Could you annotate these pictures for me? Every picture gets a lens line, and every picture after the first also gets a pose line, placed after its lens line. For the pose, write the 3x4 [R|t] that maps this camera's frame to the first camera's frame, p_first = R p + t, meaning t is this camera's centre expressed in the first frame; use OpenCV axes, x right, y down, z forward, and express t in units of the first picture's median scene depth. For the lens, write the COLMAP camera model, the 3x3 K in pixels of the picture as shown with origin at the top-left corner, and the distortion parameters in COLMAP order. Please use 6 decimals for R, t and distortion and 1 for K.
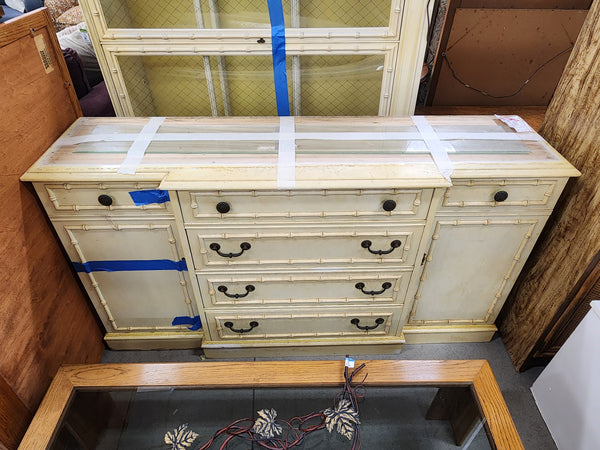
lens RADIAL K [[401.8, 0, 301.8], [0, 401.8, 228.5], [0, 0, 1]] dist [0.000390, -0.001625]
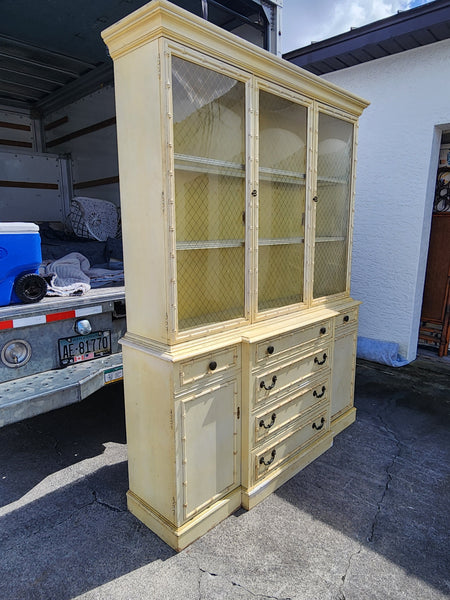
lens RADIAL K [[403.6, 0, 224.1], [0, 403.6, 297.6], [0, 0, 1]] dist [0.003455, -0.002328]
pose [[0.715566, -0.138483, 0.684680, -1.139201], [0.454727, 0.836387, -0.306073, 0.148851], [-0.530272, 0.530358, 0.661462, -0.077606]]
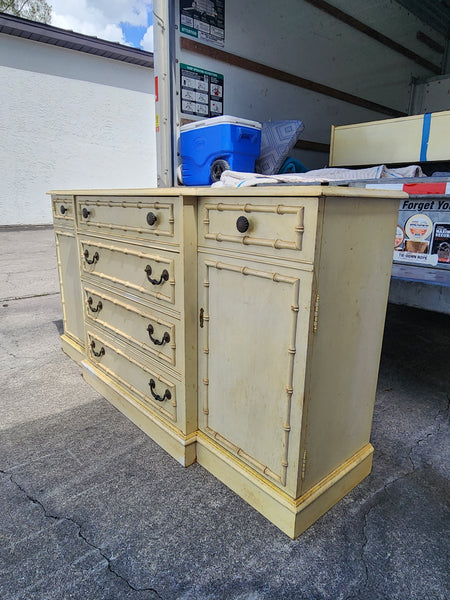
lens RADIAL K [[384.6, 0, 222.5], [0, 384.6, 303.8], [0, 0, 1]] dist [-0.001381, 0.000230]
pose [[0.636603, 0.199225, -0.745014, 0.887006], [-0.497006, 0.844666, -0.198810, 0.183537], [0.589680, 0.496839, 0.636733, 0.484089]]
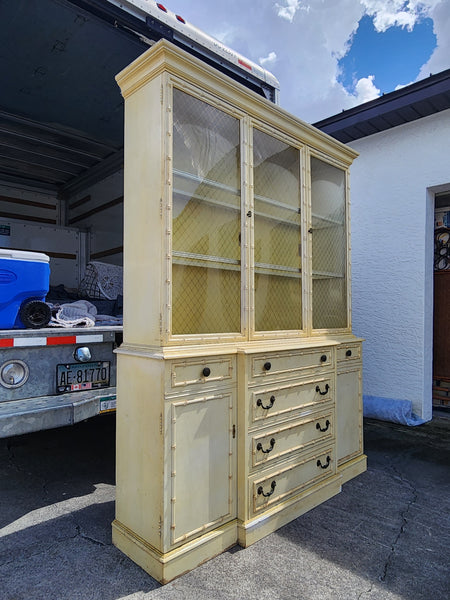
lens RADIAL K [[403.1, 0, 223.3], [0, 403.1, 299.3], [0, 0, 1]] dist [-0.000707, 0.000842]
pose [[0.739927, 0.013920, 0.672543, -1.127388], [0.435556, 0.752000, -0.494759, 0.372585], [-0.512640, 0.659016, 0.550362, 0.025211]]
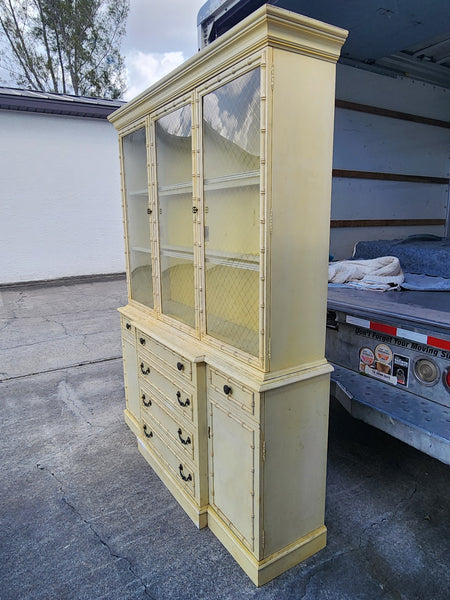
lens RADIAL K [[403.1, 0, 223.3], [0, 403.1, 299.3], [0, 0, 1]] dist [-0.000707, 0.000842]
pose [[0.506445, 0.152603, -0.848661, 1.320769], [-0.536506, 0.826268, -0.171588, -0.077282], [0.675037, 0.542212, 0.500332, 0.136430]]
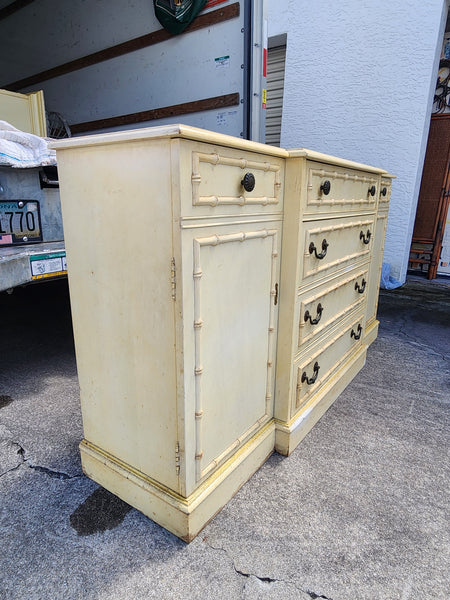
lens RADIAL K [[382.2, 0, 223.9], [0, 382.2, 298.9], [0, 0, 1]] dist [0.003007, -0.001185]
pose [[0.601838, -0.211468, 0.770112, -0.876106], [0.509203, 0.844476, -0.166052, 0.158555], [-0.615226, 0.492080, 0.615918, 0.576057]]
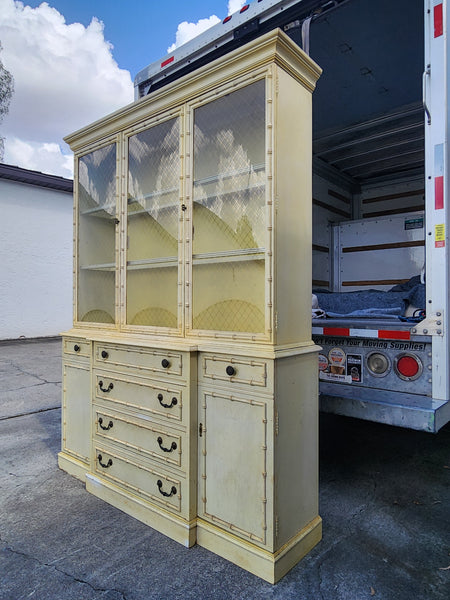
lens RADIAL K [[401.8, 0, 223.4], [0, 401.8, 299.3], [0, 0, 1]] dist [0.000390, -0.001625]
pose [[0.741655, -0.014877, -0.670617, 1.150079], [-0.424255, 0.763983, -0.486145, 0.331369], [0.519572, 0.645065, 0.560300, 0.077752]]
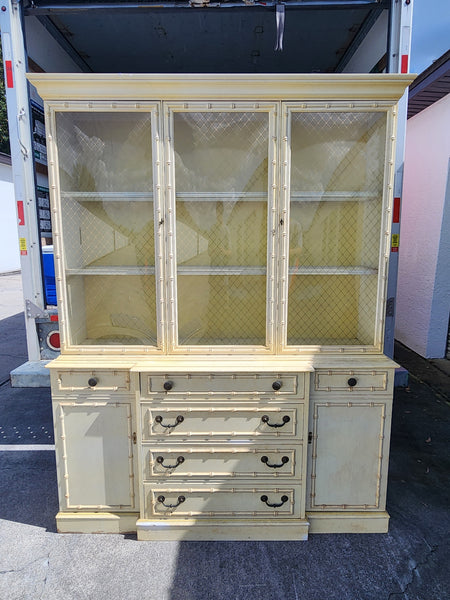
lens RADIAL K [[401.8, 0, 223.4], [0, 401.8, 299.3], [0, 0, 1]] dist [0.000390, -0.001625]
pose [[0.999424, -0.007886, -0.032994, 0.056382], [-0.010117, 0.859055, -0.511783, 0.356684], [0.032380, 0.511823, 0.858481, -0.381266]]
